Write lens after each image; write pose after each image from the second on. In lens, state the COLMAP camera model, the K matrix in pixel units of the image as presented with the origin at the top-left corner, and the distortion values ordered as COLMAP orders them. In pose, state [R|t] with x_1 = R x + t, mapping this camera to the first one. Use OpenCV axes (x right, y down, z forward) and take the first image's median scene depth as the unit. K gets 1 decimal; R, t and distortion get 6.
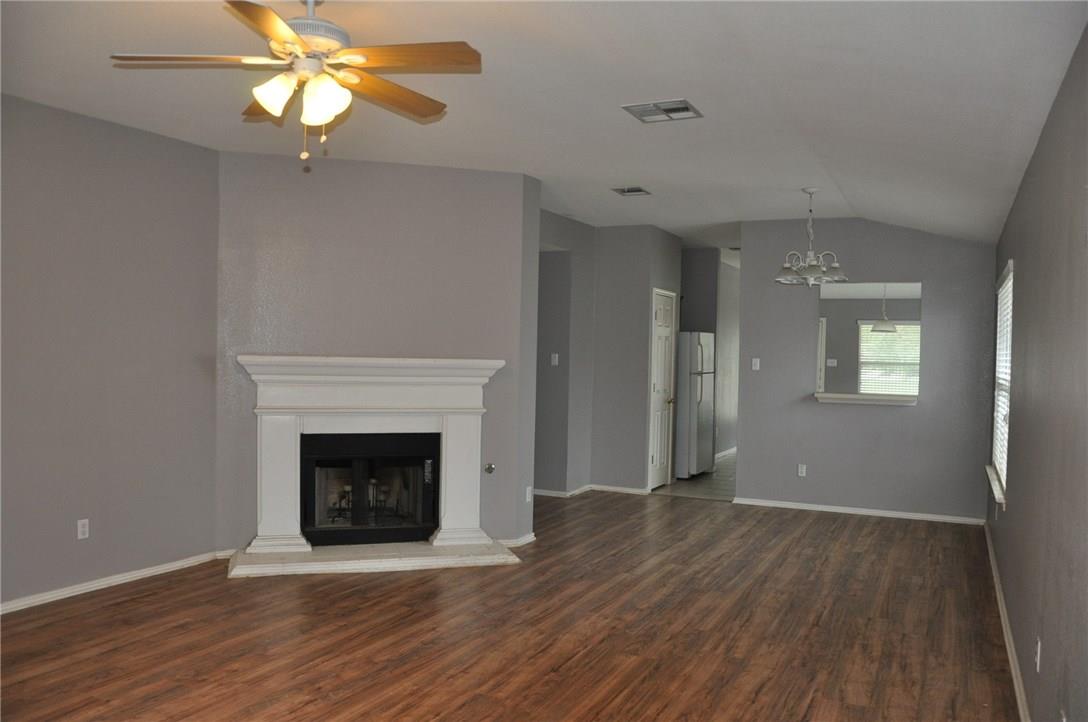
lens RADIAL K [[846.4, 0, 533.7], [0, 846.4, 377.0], [0, 0, 1]] dist [-0.163181, 0.132571]
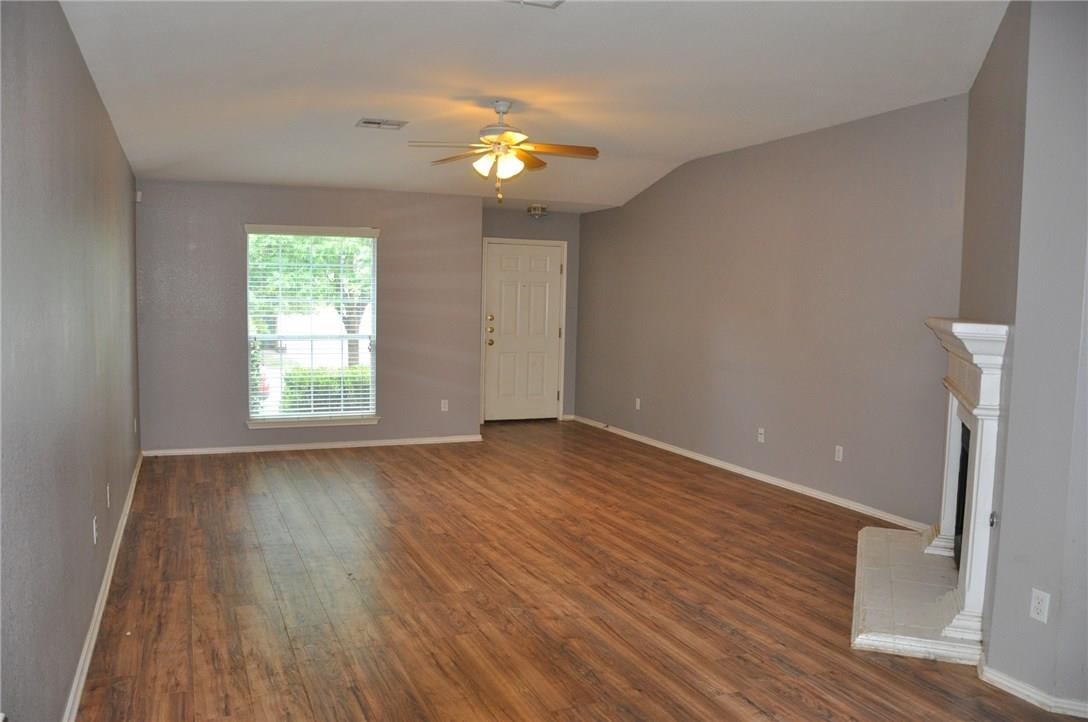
lens RADIAL K [[846.4, 0, 533.7], [0, 846.4, 377.0], [0, 0, 1]] dist [-0.163181, 0.132571]
pose [[-0.645321, 0.038100, -0.762961, 0.787255], [-0.054881, 0.993863, 0.096049, -0.029242], [0.761938, 0.103854, -0.639269, 1.582795]]
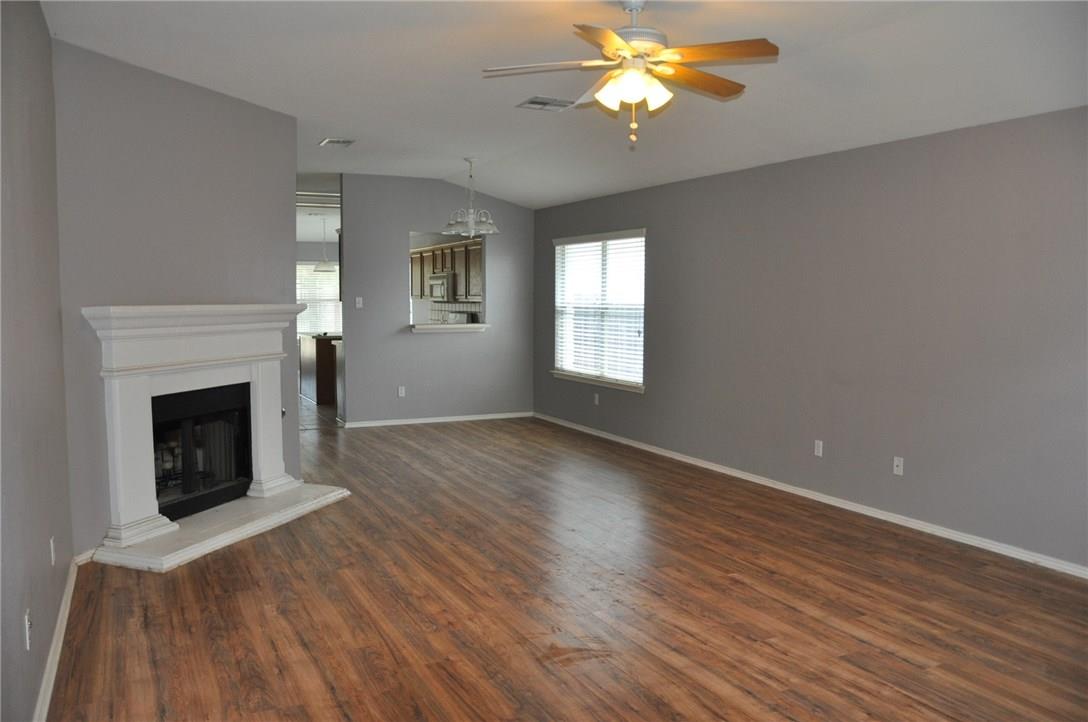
lens RADIAL K [[846.4, 0, 533.7], [0, 846.4, 377.0], [0, 0, 1]] dist [-0.163181, 0.132571]
pose [[0.601500, -0.093418, 0.793392, -0.937987], [0.033091, 0.995200, 0.092093, -0.022110], [-0.798187, -0.029140, 0.601704, 0.244032]]
